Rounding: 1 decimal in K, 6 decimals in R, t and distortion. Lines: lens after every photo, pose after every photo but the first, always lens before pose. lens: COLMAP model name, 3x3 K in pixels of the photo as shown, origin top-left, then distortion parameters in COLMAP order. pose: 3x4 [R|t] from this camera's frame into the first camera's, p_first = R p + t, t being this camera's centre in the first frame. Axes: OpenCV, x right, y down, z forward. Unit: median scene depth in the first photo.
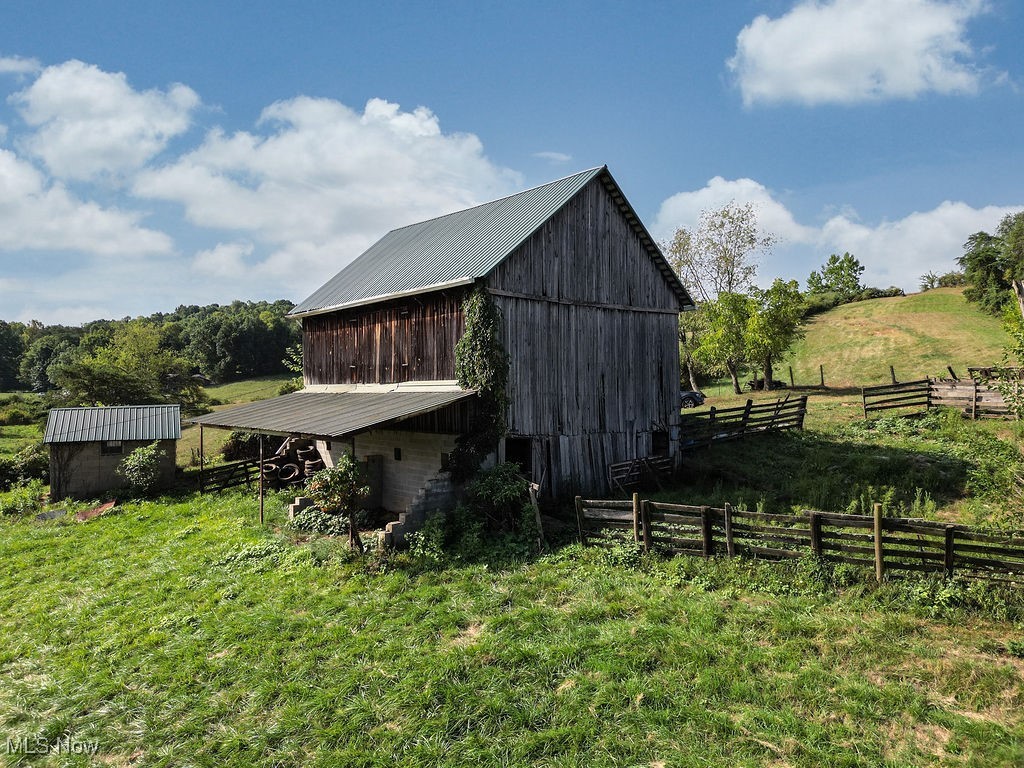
lens RADIAL K [[726.8, 0, 512.0], [0, 726.8, 384.0], [0, 0, 1]] dist [0.027020, -0.000109]
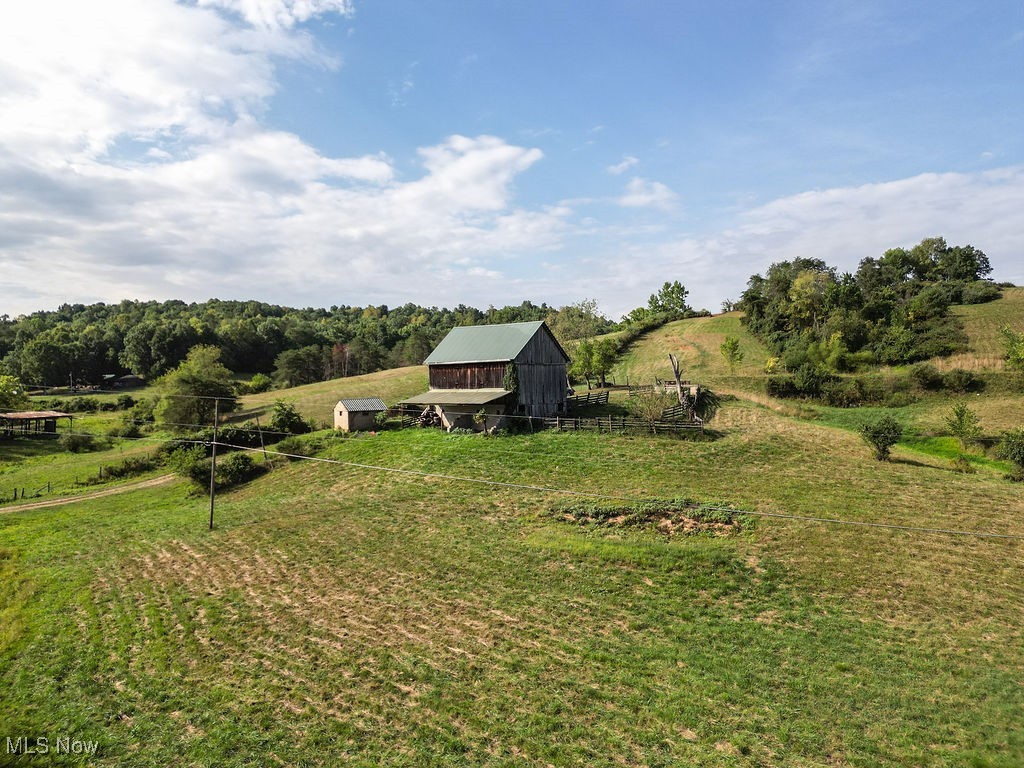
lens RADIAL K [[713.7, 0, 512.0], [0, 713.7, 384.0], [0, 0, 1]] dist [0.088130, -0.101206]
pose [[0.985253, -0.010877, 0.170760, -0.284953], [0.009410, 0.999912, 0.009396, -0.025950], [-0.170848, -0.007650, 0.985268, -1.076242]]
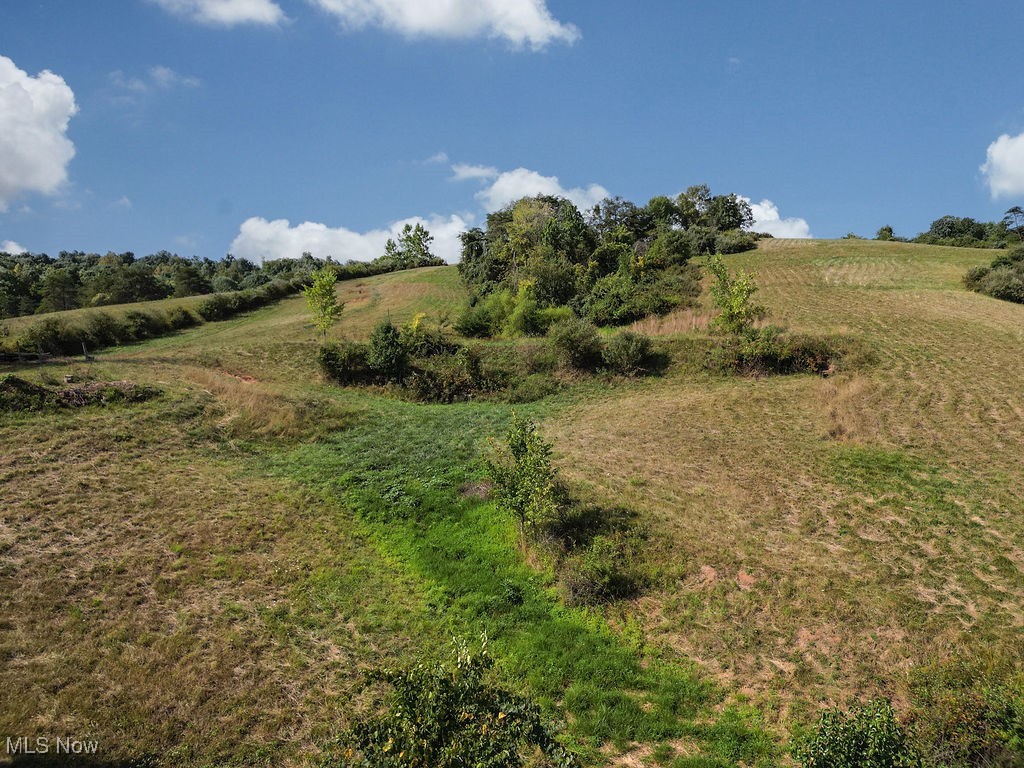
lens RADIAL K [[713.7, 0, 512.0], [0, 713.7, 384.0], [0, 0, 1]] dist [0.088130, -0.101206]
pose [[0.918389, -0.031609, 0.394413, 0.681602], [0.006855, 0.997925, 0.064016, -0.028682], [-0.395618, -0.056088, 0.916701, -0.239262]]
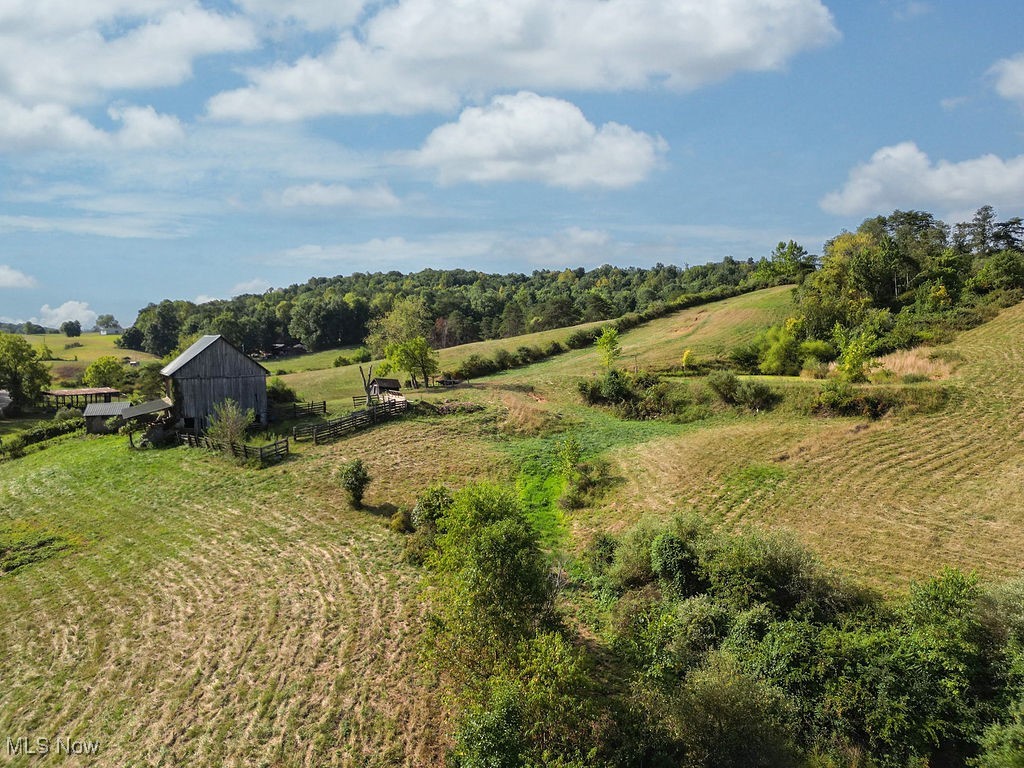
lens RADIAL K [[713.7, 0, 512.0], [0, 713.7, 384.0], [0, 0, 1]] dist [0.088130, -0.101206]
pose [[0.981603, 0.001644, -0.190924, 1.052497], [0.011493, 0.997641, 0.067677, -0.147154], [0.190585, -0.068626, 0.979269, -1.012983]]
